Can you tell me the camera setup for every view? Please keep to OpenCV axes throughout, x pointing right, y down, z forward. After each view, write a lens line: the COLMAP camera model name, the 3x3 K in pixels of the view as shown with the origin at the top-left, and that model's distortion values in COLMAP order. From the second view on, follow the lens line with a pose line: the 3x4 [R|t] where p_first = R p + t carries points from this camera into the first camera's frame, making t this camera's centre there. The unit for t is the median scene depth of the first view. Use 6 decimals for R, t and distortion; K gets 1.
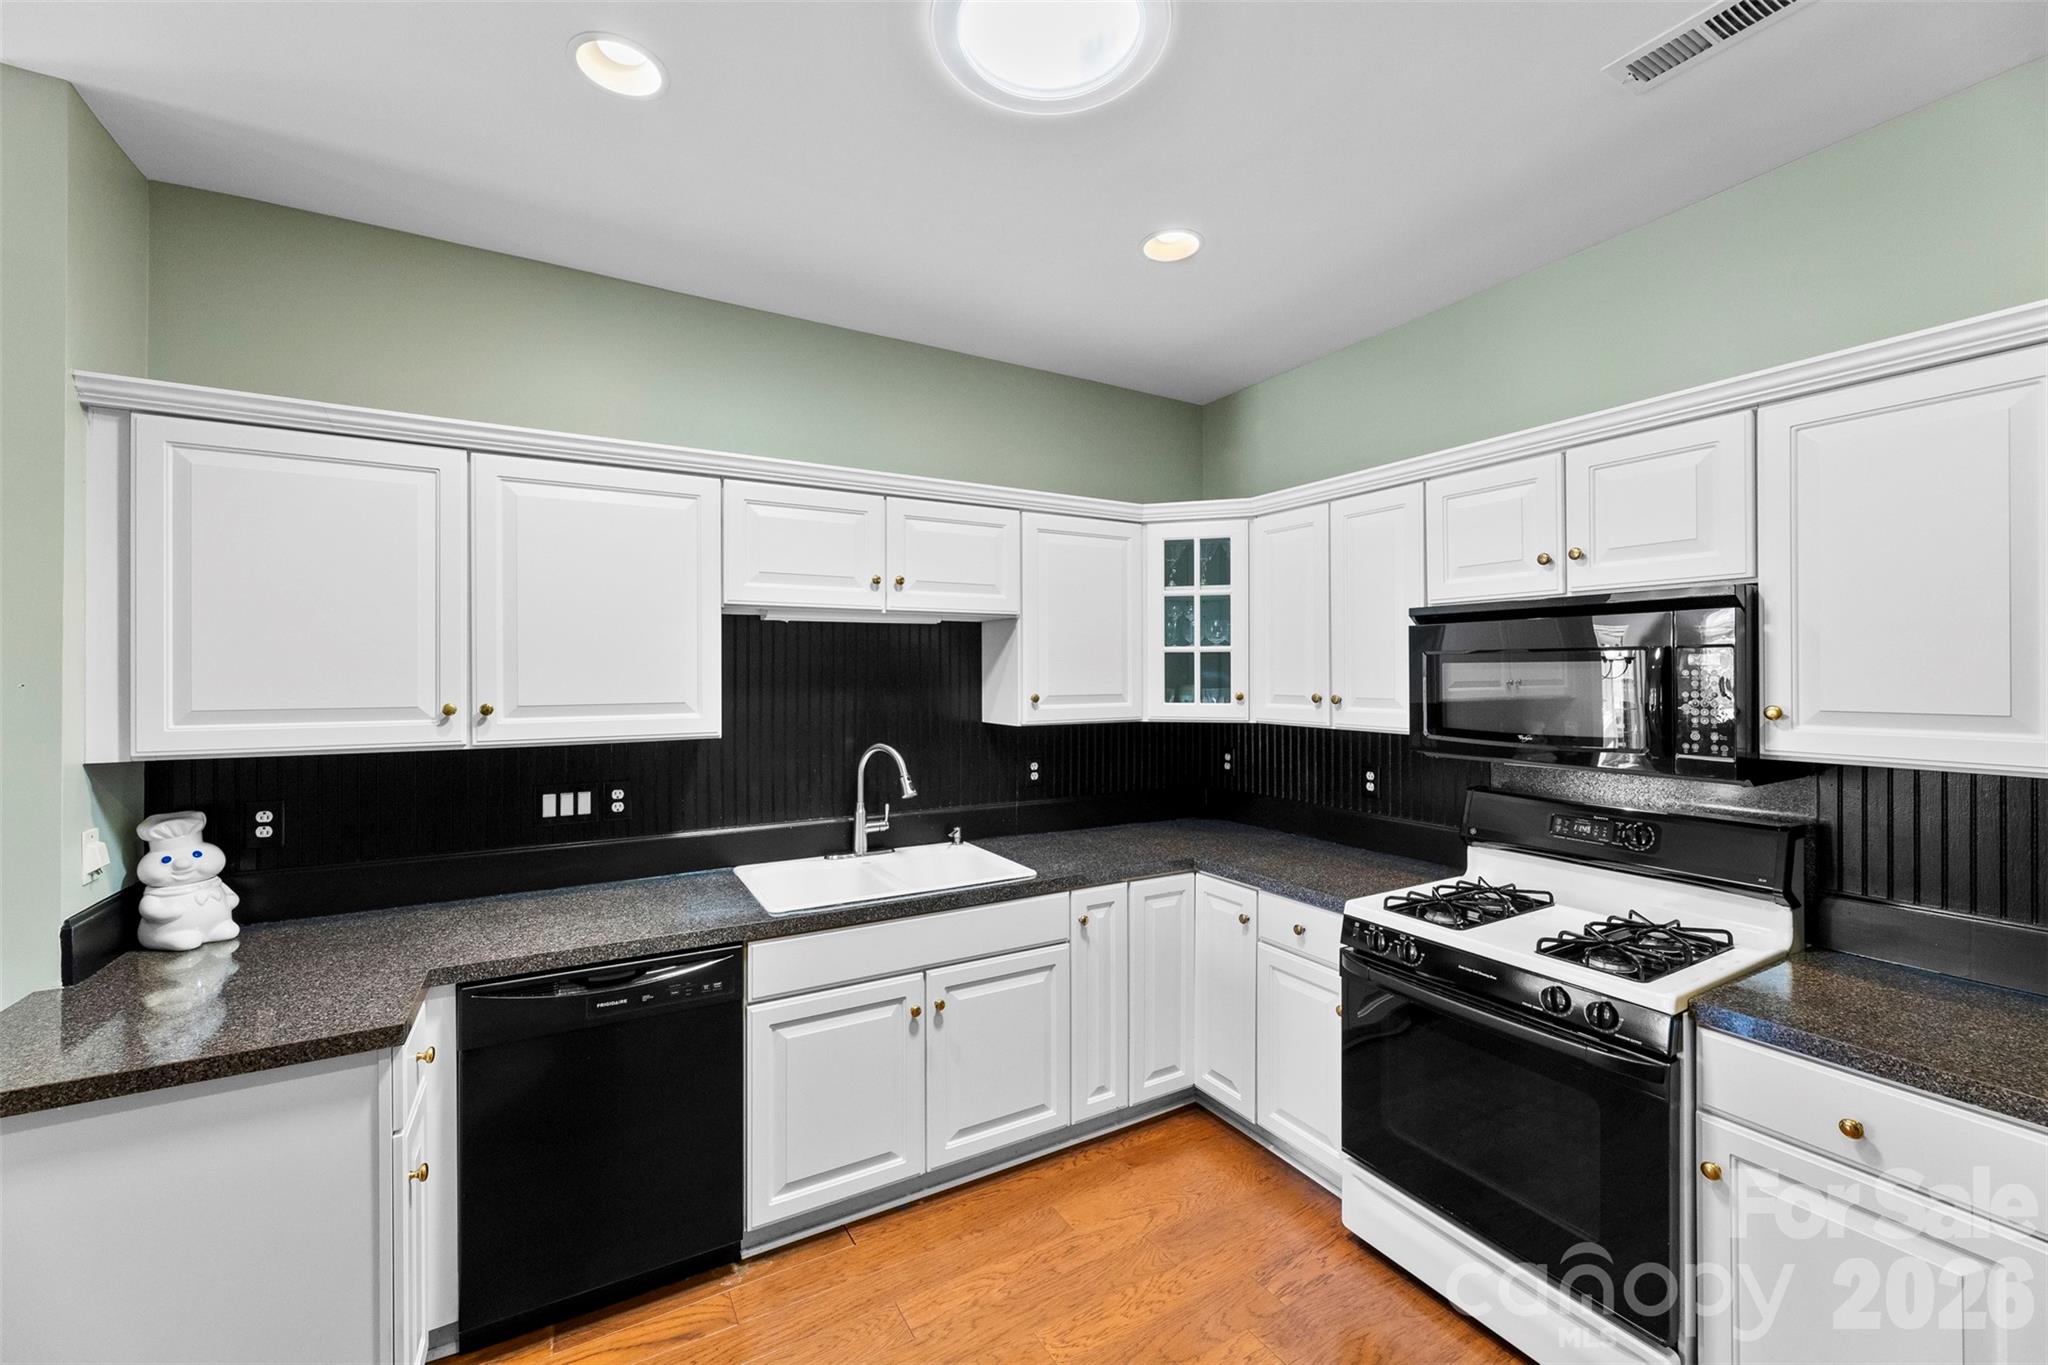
lens RADIAL K [[809.8, 0, 1022.9], [0, 809.8, 675.3], [0, 0, 1]] dist [-0.000546, -0.000244]
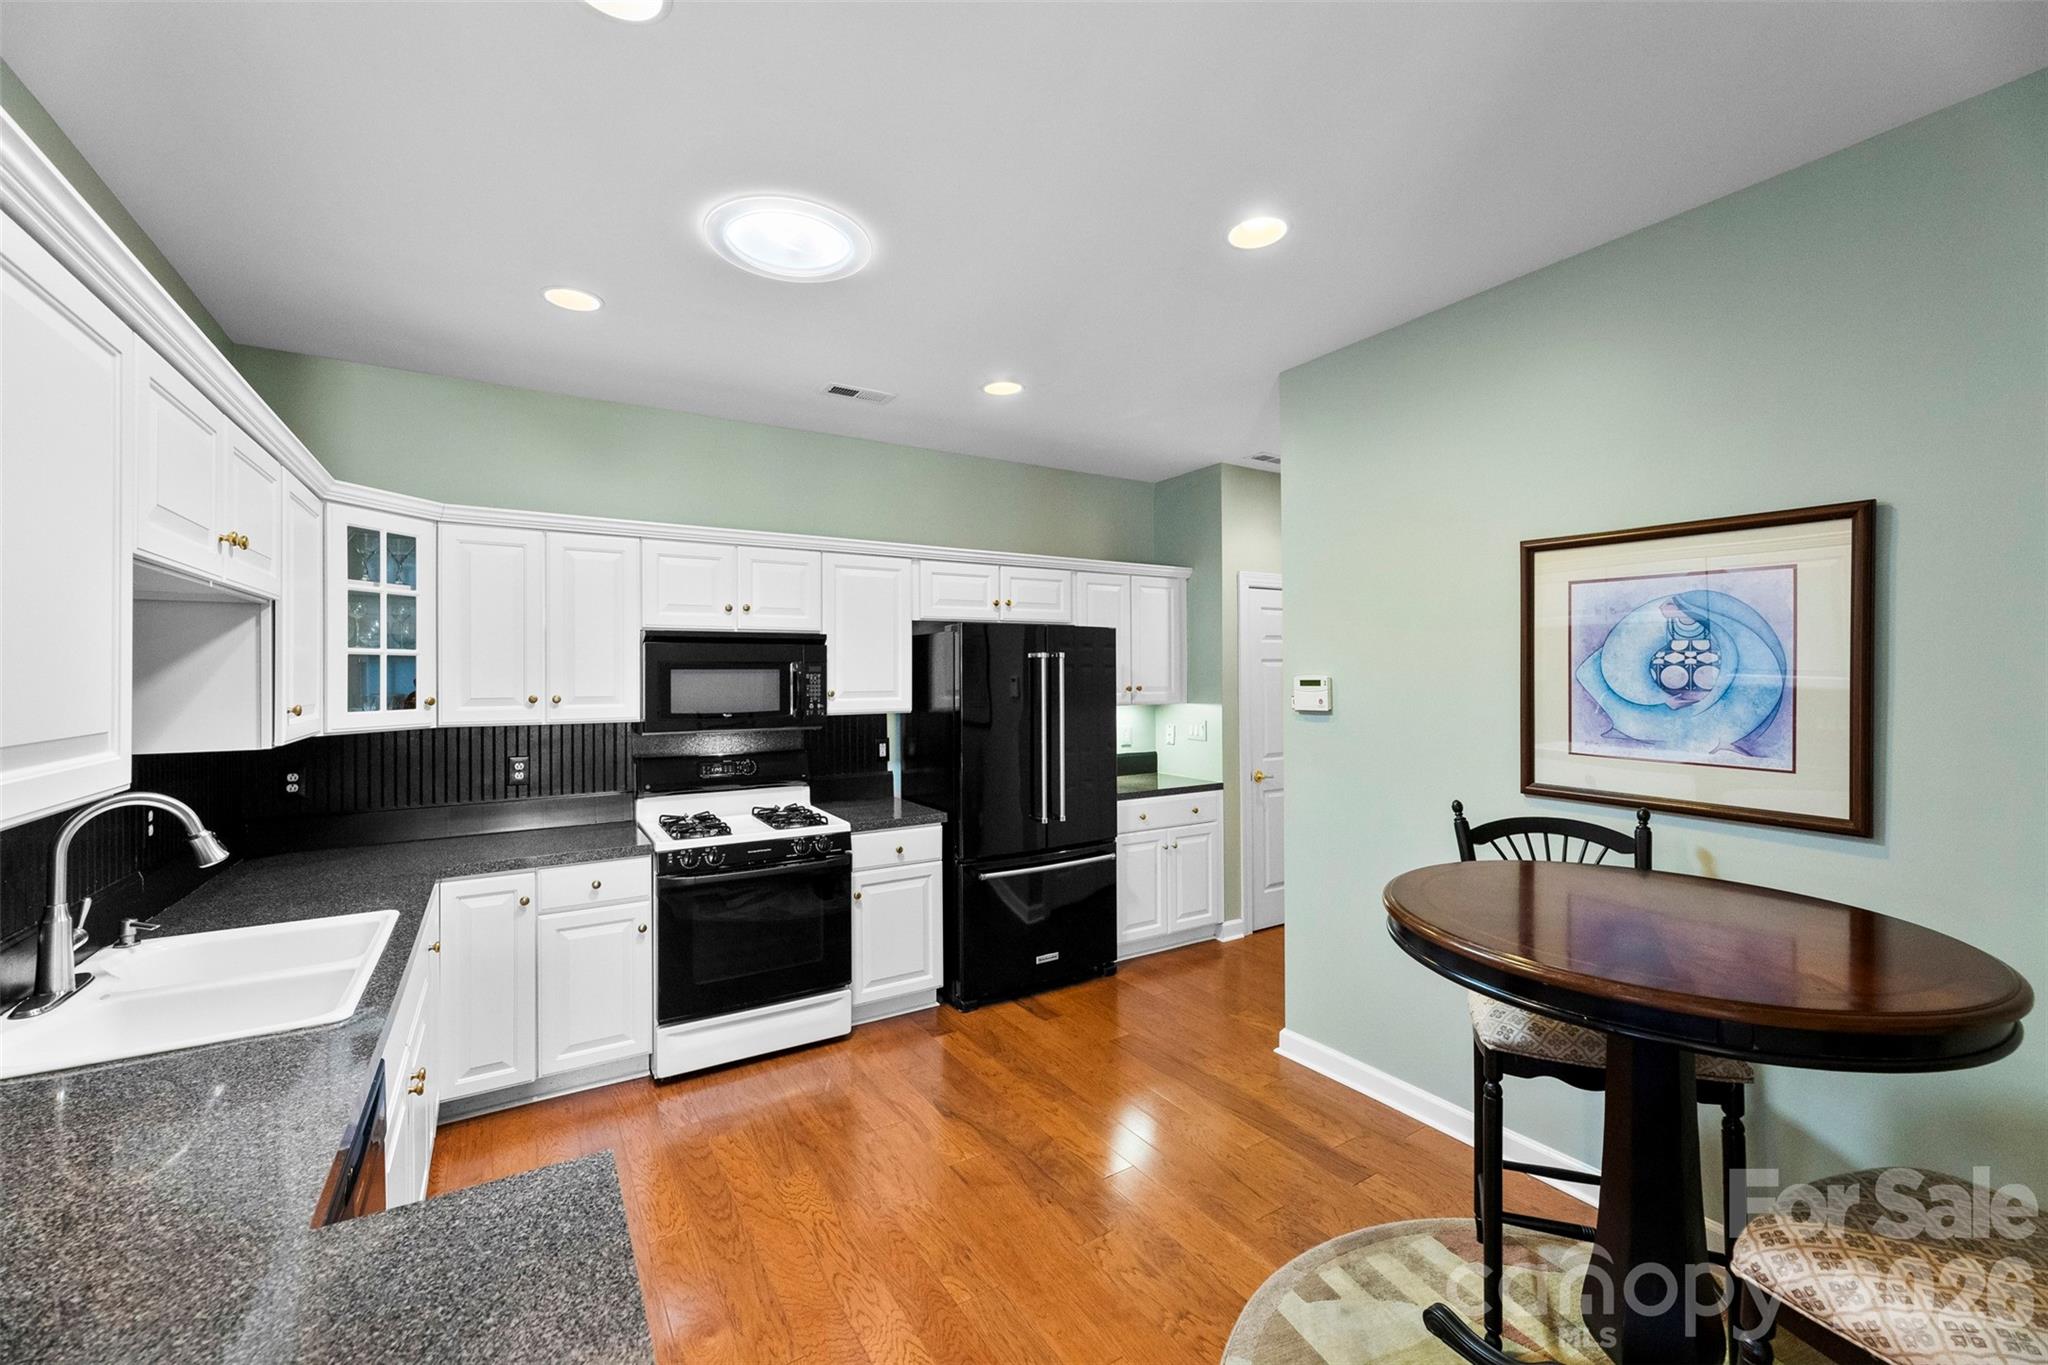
lens RADIAL K [[829.7, 0, 1016.8], [0, 829.7, 672.5], [0, 0, 1]] dist [0.000901, -0.000201]
pose [[-0.019421, 0.002050, 0.999809, -0.785355], [0.006653, 0.999976, -0.001921, -0.002020], [-0.999789, 0.006614, -0.019435, 0.318980]]
